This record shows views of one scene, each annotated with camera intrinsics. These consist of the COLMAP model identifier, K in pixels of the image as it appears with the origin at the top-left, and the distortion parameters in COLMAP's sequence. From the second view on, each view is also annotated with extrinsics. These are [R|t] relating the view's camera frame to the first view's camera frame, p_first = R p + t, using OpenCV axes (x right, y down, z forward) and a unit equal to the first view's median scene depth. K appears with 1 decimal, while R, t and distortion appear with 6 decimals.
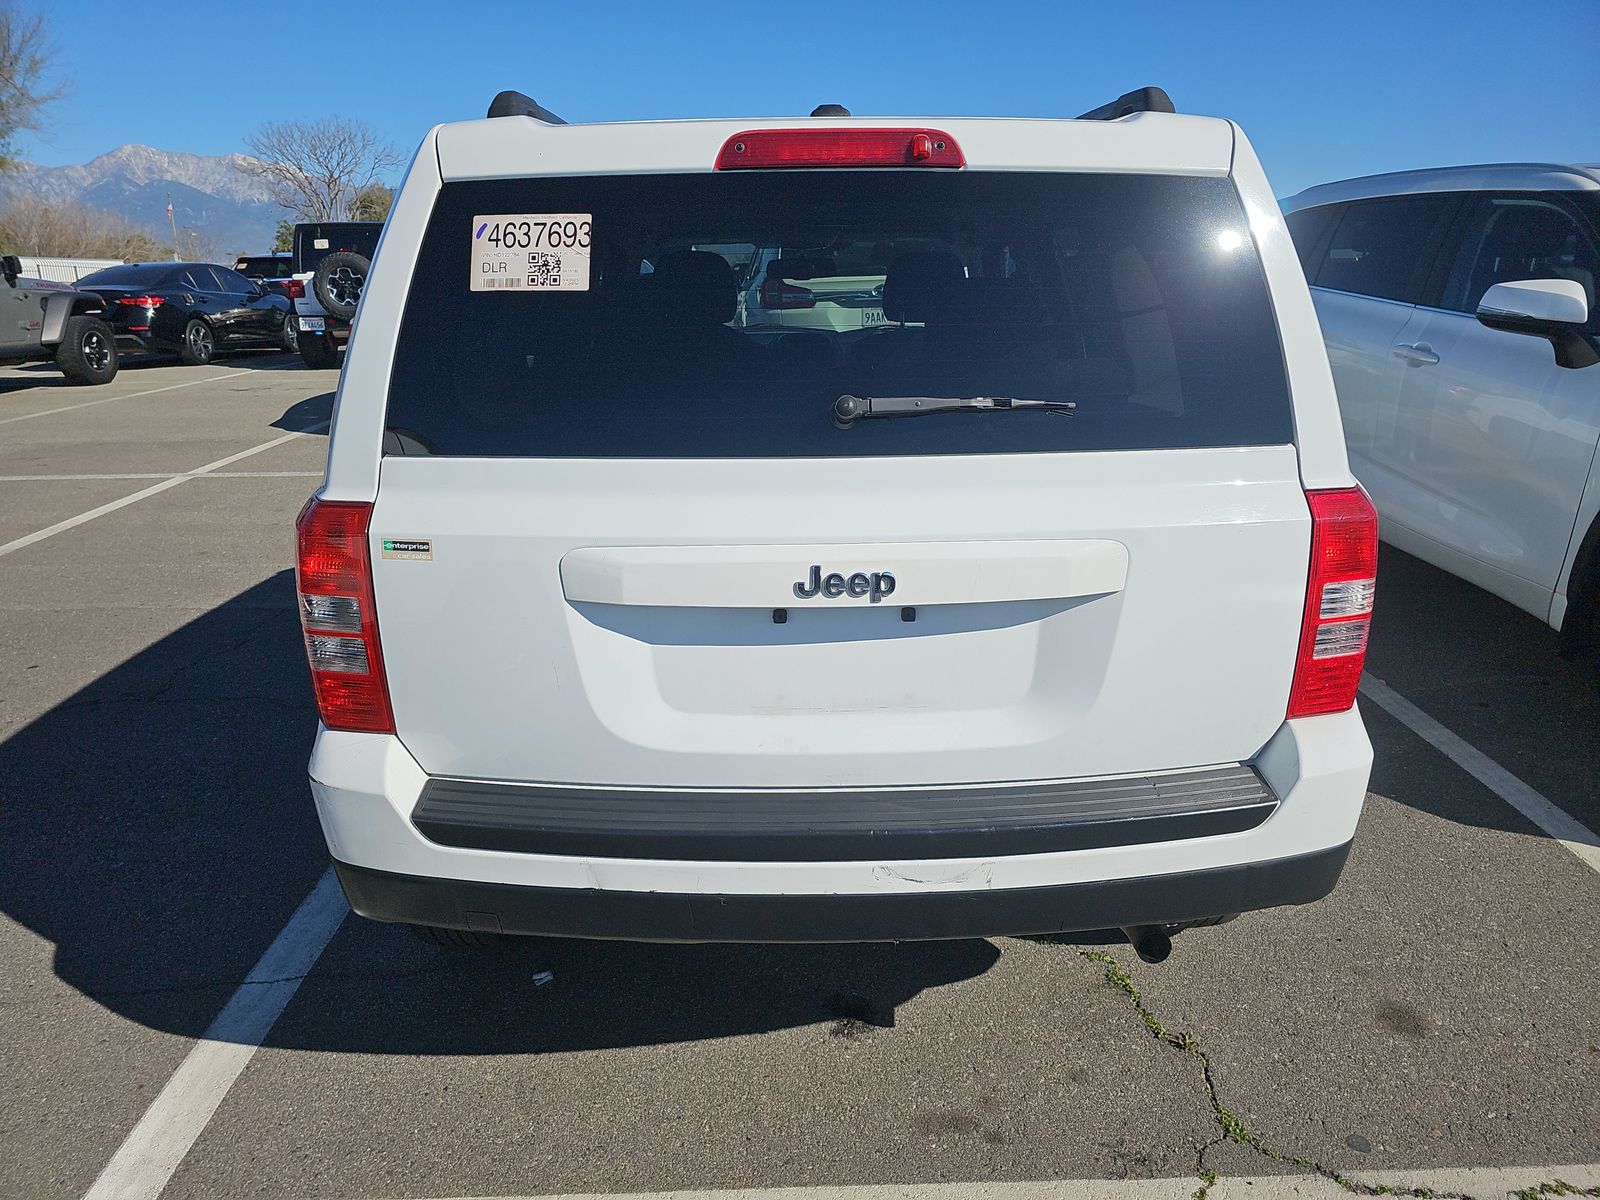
lens RADIAL K [[1064.7, 0, 797.9], [0, 1064.7, 597.3], [0, 0, 1]] dist [0.036058, -0.013569]
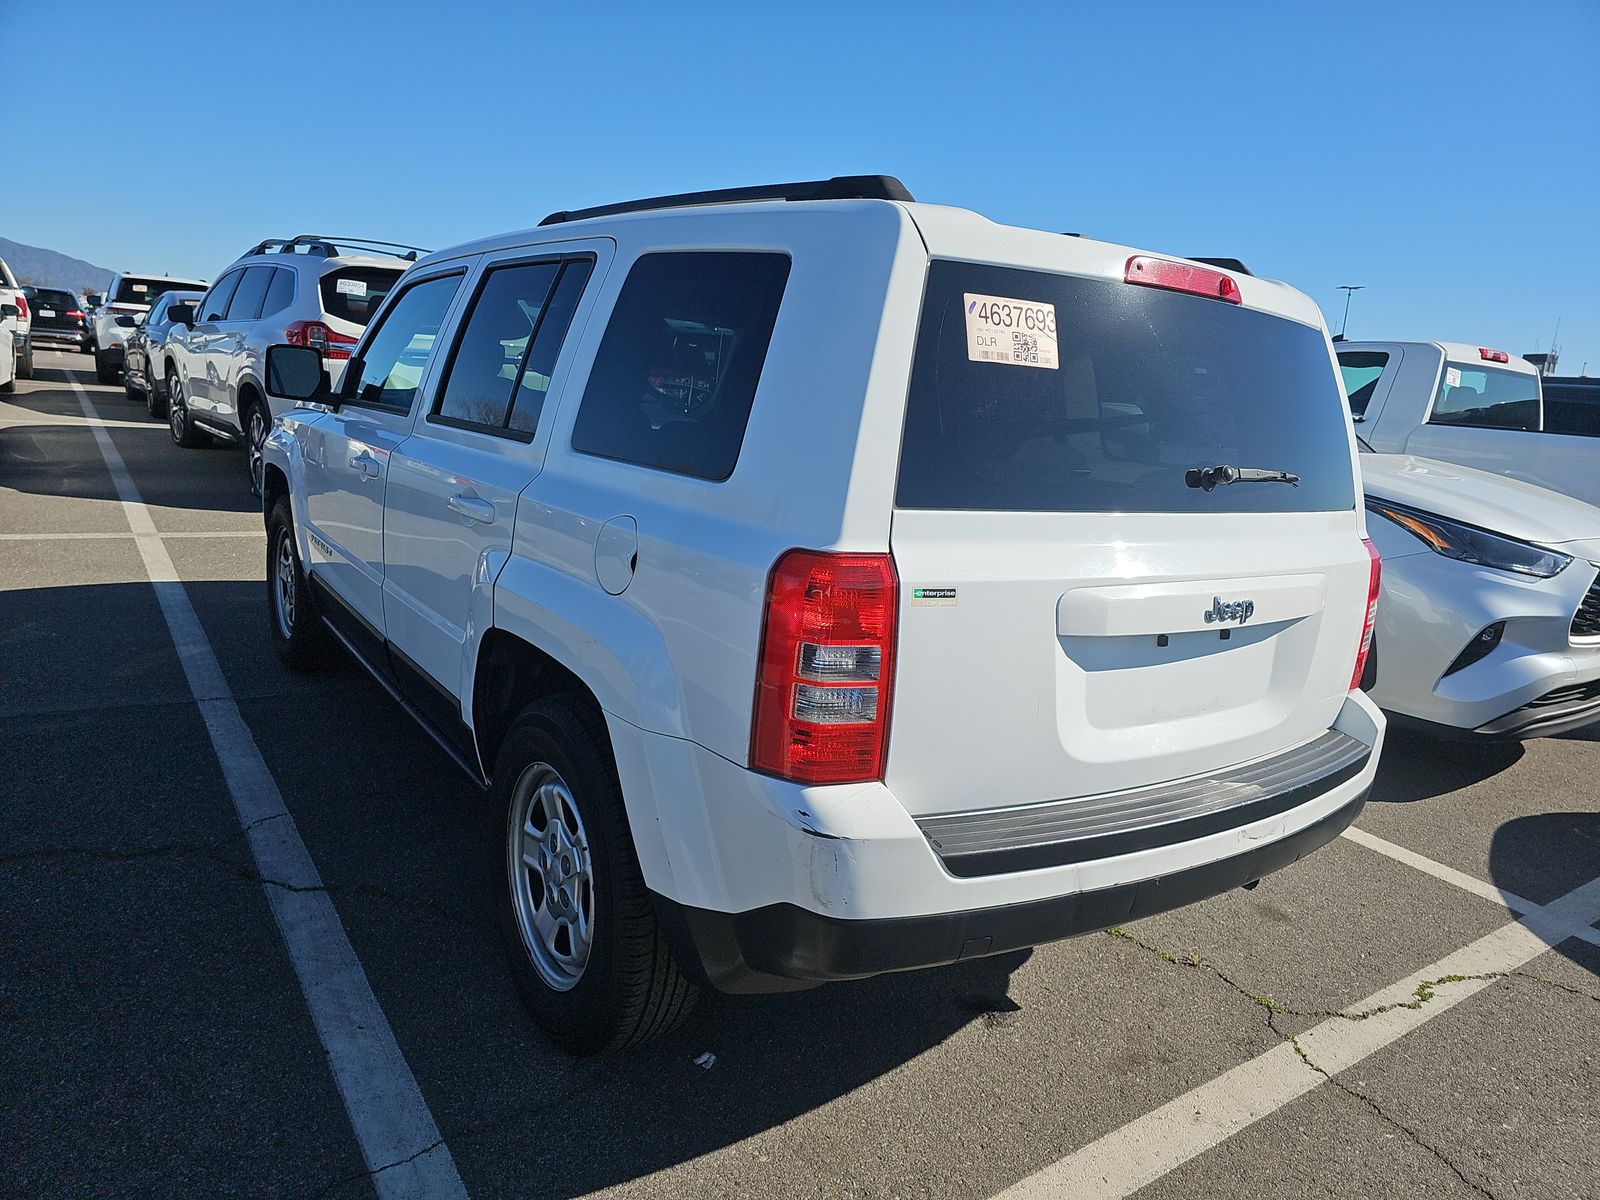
lens RADIAL K [[1064.7, 0, 802.5], [0, 1064.7, 595.7], [0, 0, 1]] dist [0.036058, -0.013569]
pose [[0.823599, -0.031915, 0.566274, -1.071547], [0.071156, 0.996341, -0.047337, -0.005370], [-0.562691, 0.079280, 0.822857, 0.213611]]
